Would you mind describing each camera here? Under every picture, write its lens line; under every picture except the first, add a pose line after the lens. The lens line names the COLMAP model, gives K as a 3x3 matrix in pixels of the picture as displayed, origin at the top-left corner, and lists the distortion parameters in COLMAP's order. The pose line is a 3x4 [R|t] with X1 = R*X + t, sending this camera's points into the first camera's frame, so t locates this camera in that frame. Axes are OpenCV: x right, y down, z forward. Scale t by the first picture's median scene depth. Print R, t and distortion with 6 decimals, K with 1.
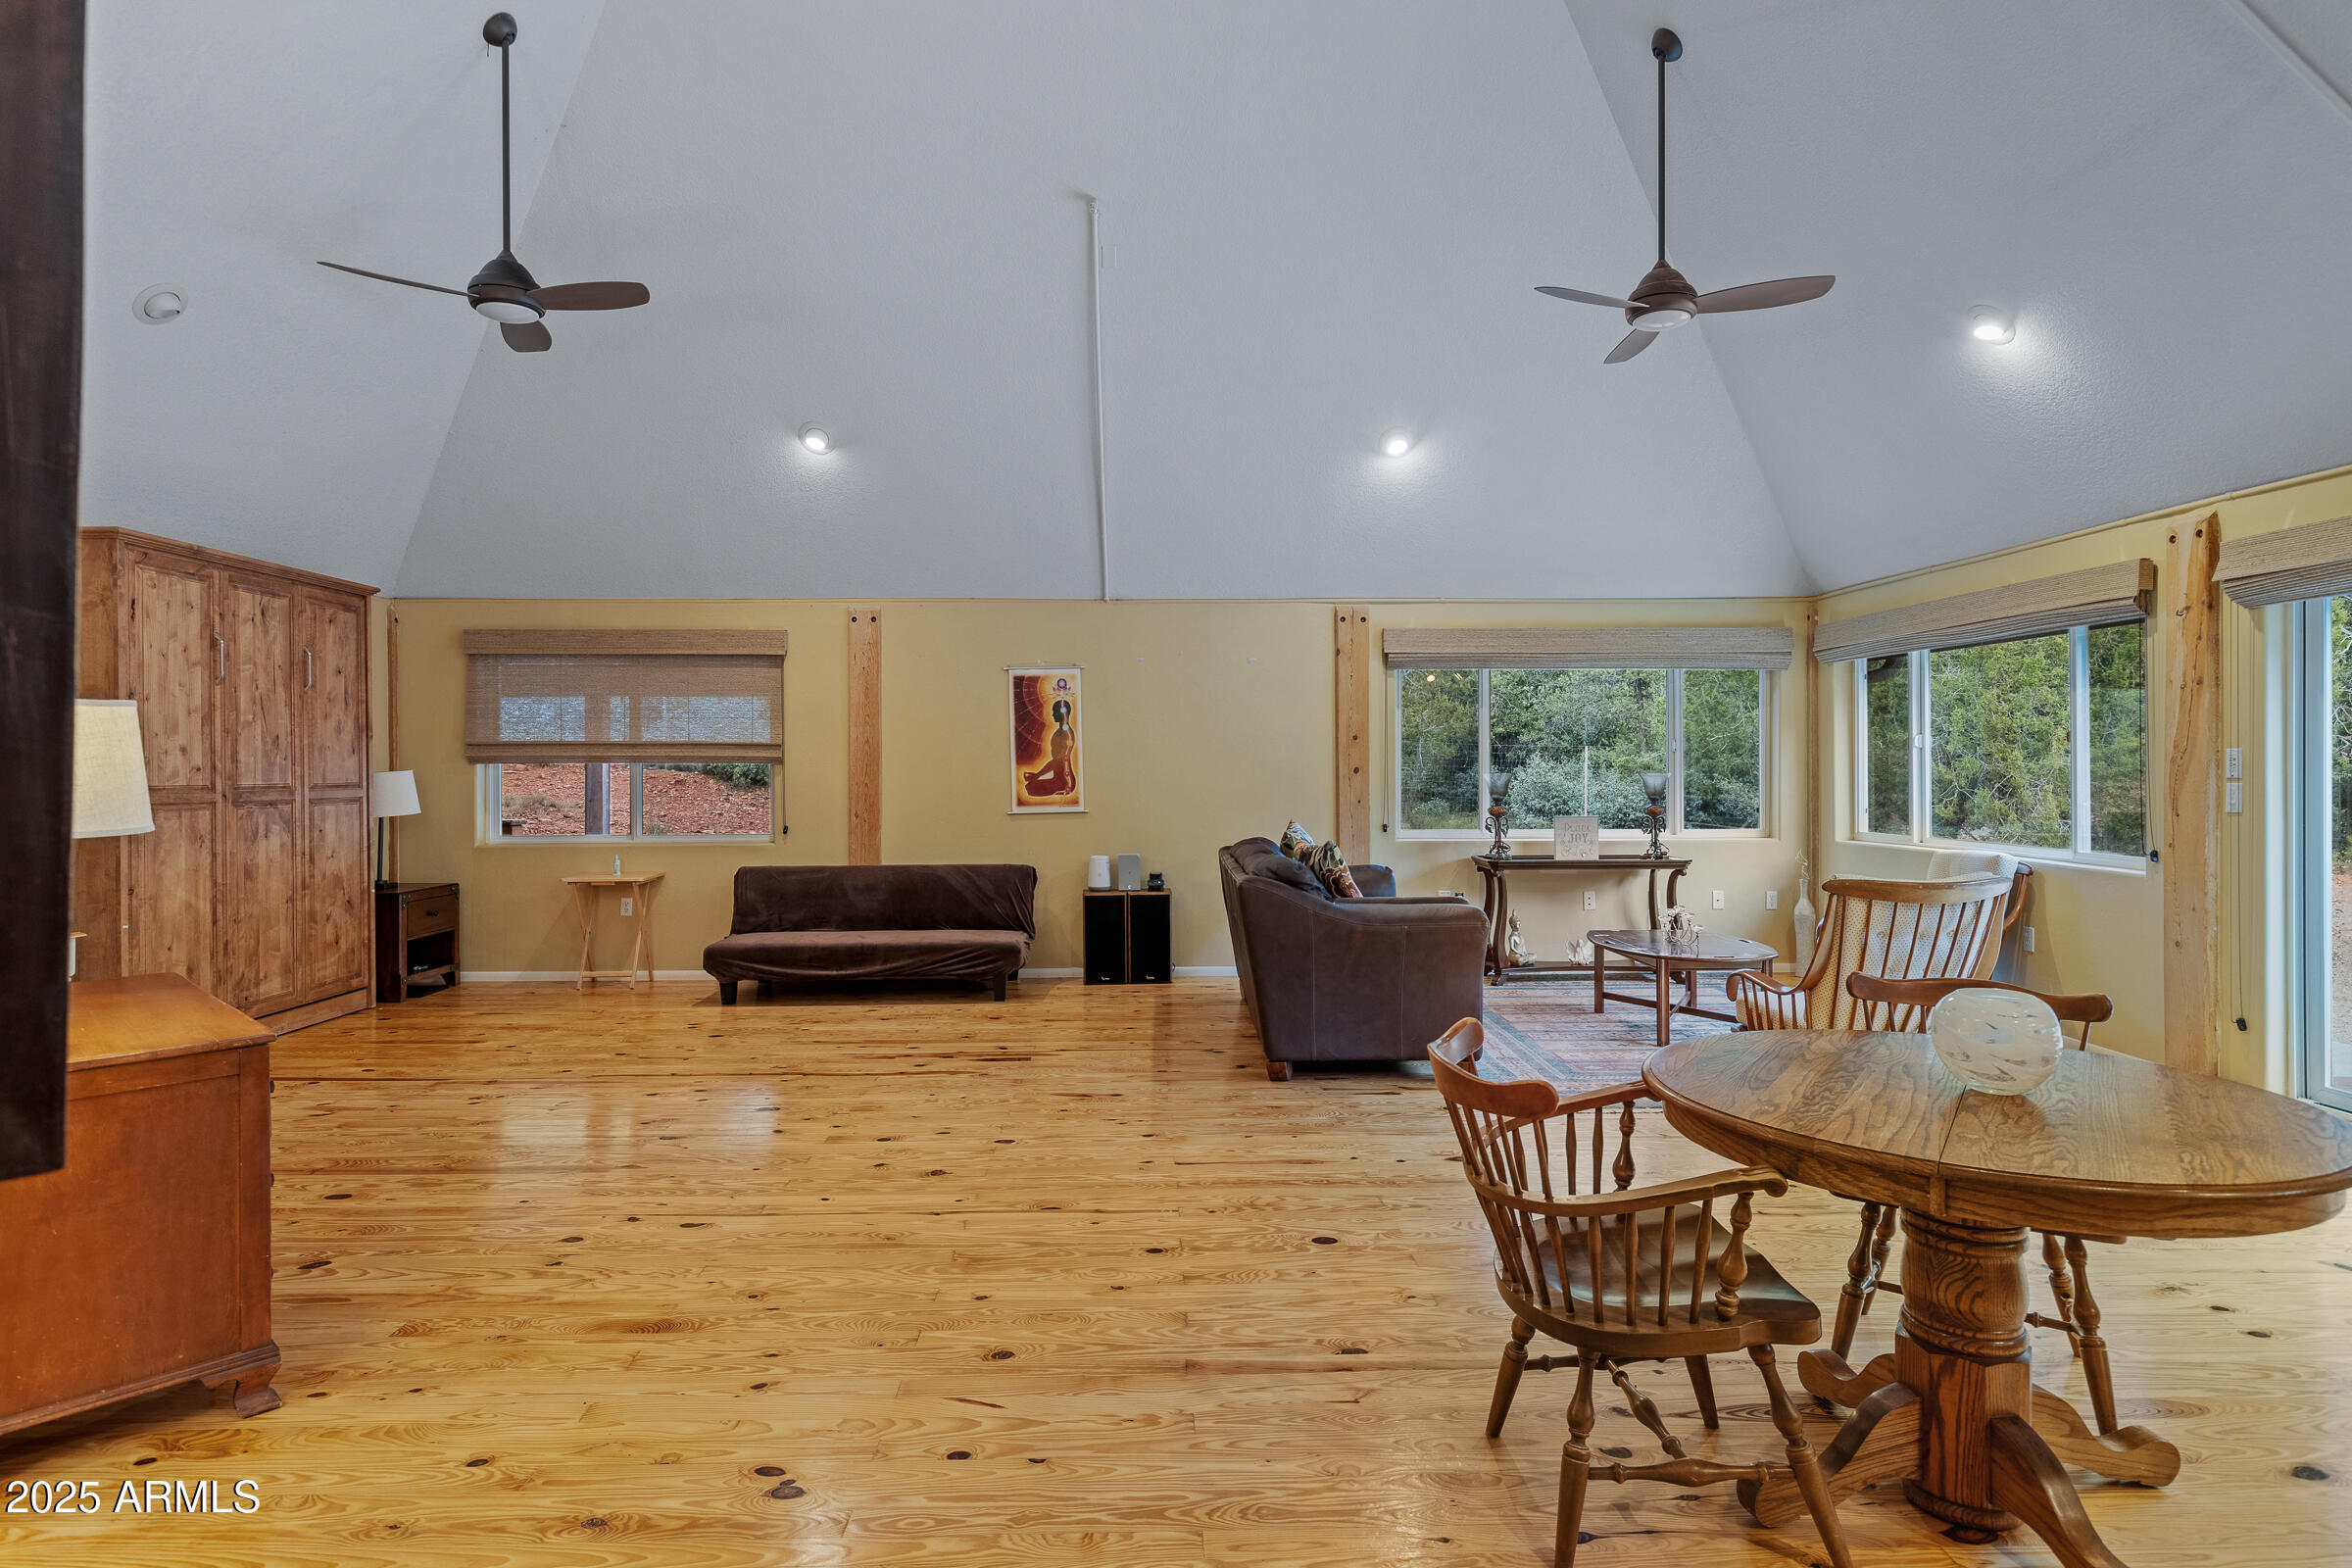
lens RADIAL K [[1288.4, 0, 1174.1], [0, 1288.4, 770.4], [0, 0, 1]] dist [-0.001062, 0.000210]
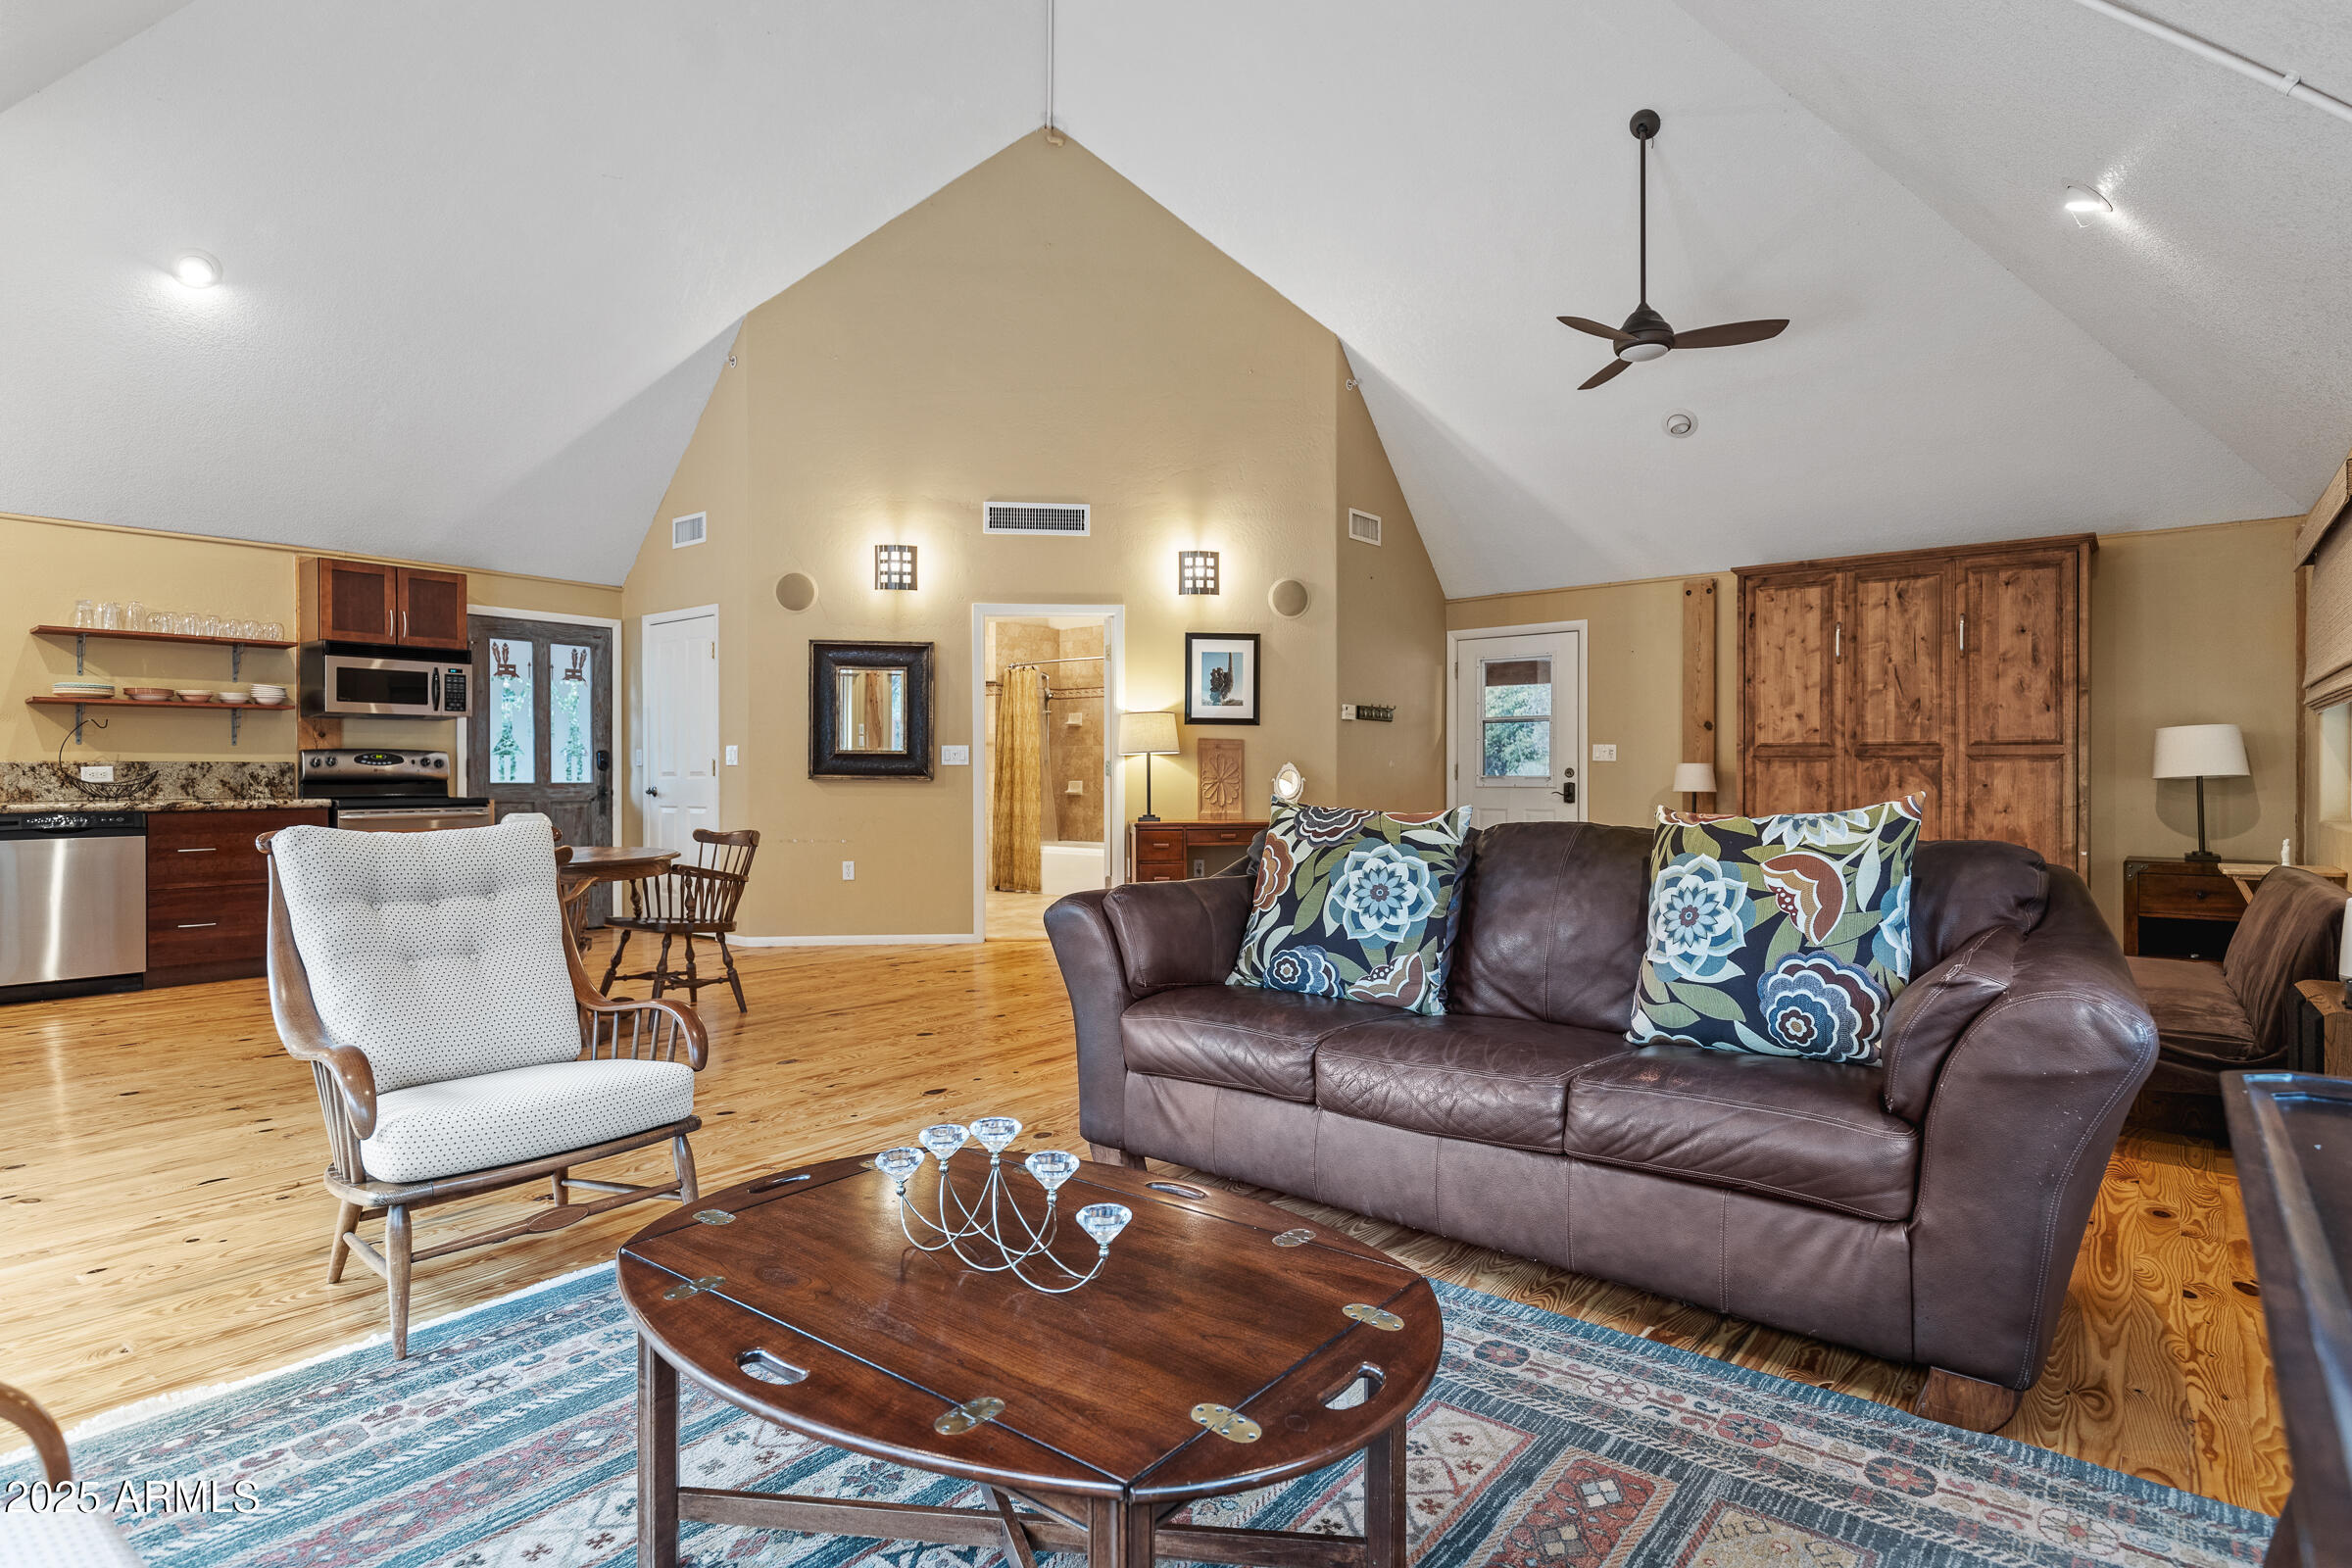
lens RADIAL K [[1228.0, 0, 1164.0], [0, 1228.0, 777.3], [0, 0, 1]] dist [0.005639, 0.000296]
pose [[-0.656055, 0.009506, -0.754653, 0.500089], [0.003373, 0.999948, 0.009664, 0.026028], [0.754706, 0.003794, -0.656053, 1.060750]]
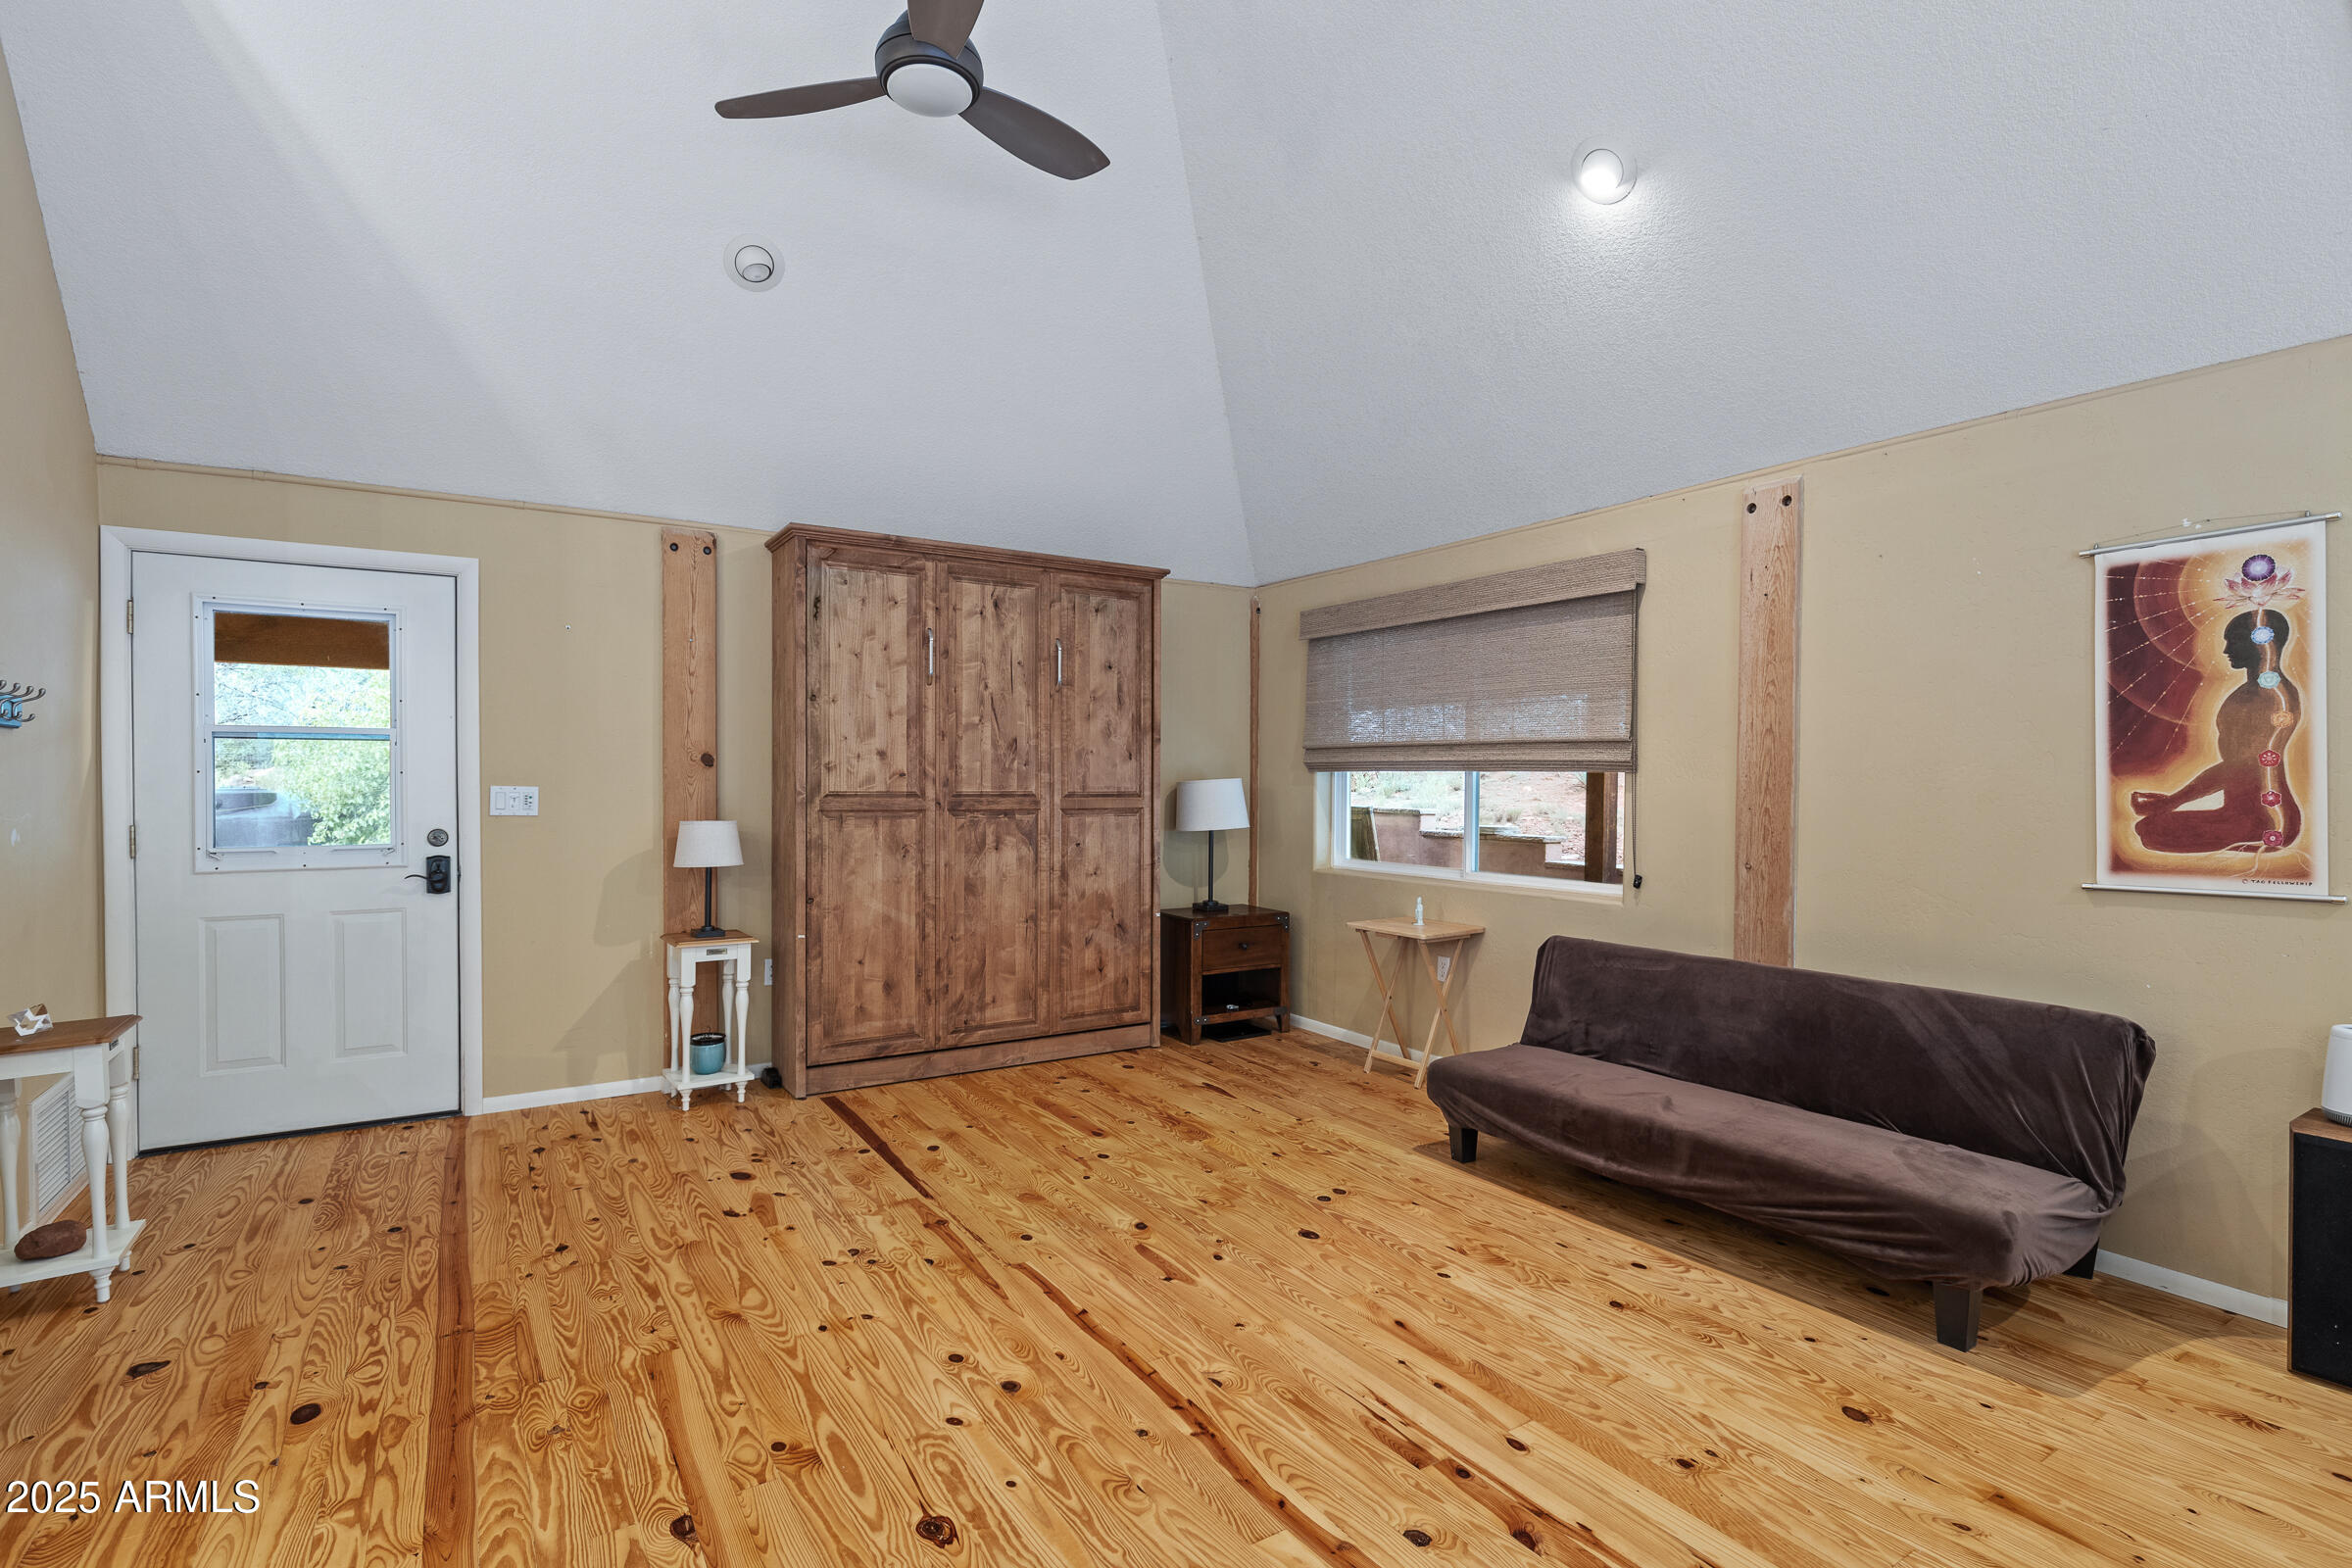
lens RADIAL K [[1123.0, 0, 1171.6], [0, 1123.0, 793.9], [0, 0, 1]] dist [-0.002010, -0.001644]
pose [[0.516800, 0.018291, -0.855911, 0.038296], [-0.008696, 0.999832, 0.016117, -0.001363], [0.856062, -0.000887, 0.516872, 0.597681]]
